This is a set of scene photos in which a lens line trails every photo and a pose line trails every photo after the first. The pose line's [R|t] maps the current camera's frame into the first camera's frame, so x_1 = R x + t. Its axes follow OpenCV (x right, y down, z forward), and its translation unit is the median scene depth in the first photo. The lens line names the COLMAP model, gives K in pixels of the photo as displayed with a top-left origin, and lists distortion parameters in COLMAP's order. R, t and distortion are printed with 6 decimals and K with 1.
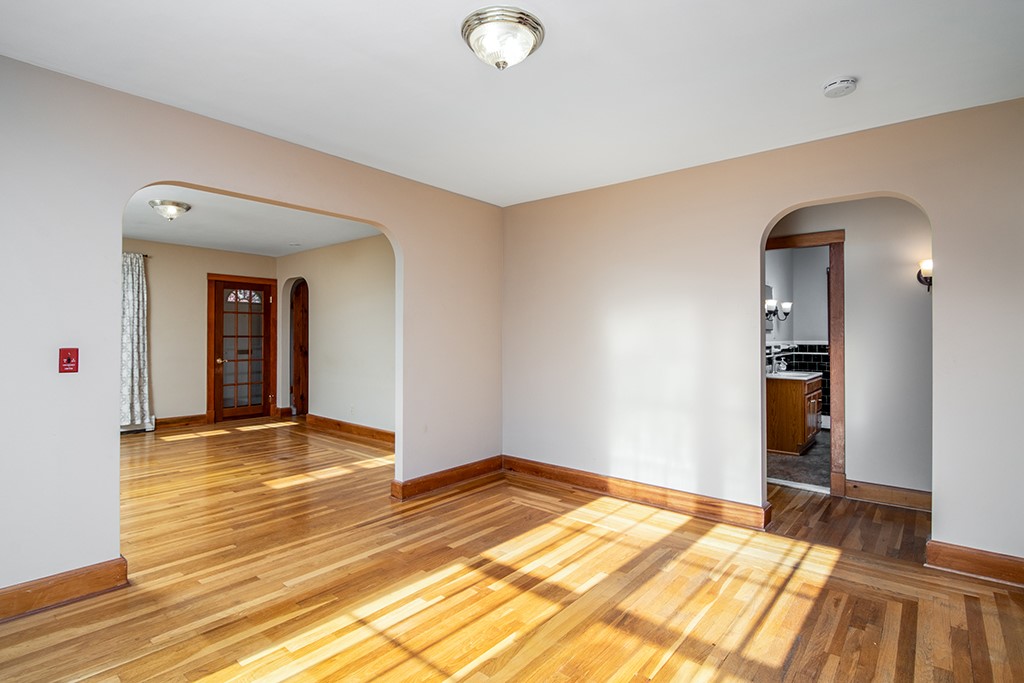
lens RADIAL K [[505.2, 0, 513.8], [0, 505.2, 337.2], [0, 0, 1]] dist [-0.000872, -0.000036]
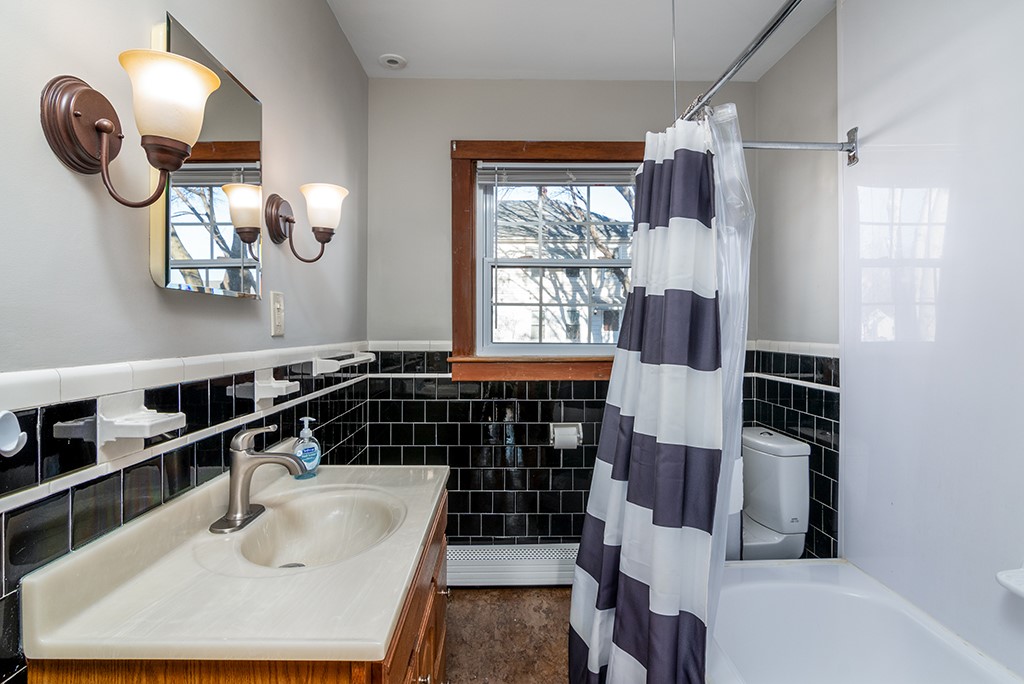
lens RADIAL K [[559.7, 0, 511.6], [0, 559.7, 340.5], [0, 0, 1]] dist [0.000230, 0.000003]
pose [[0.757515, -0.010654, 0.652731, 0.383463], [0.001910, 0.999899, 0.014104, 0.001543], [-0.652816, -0.009438, 0.757458, 0.652107]]
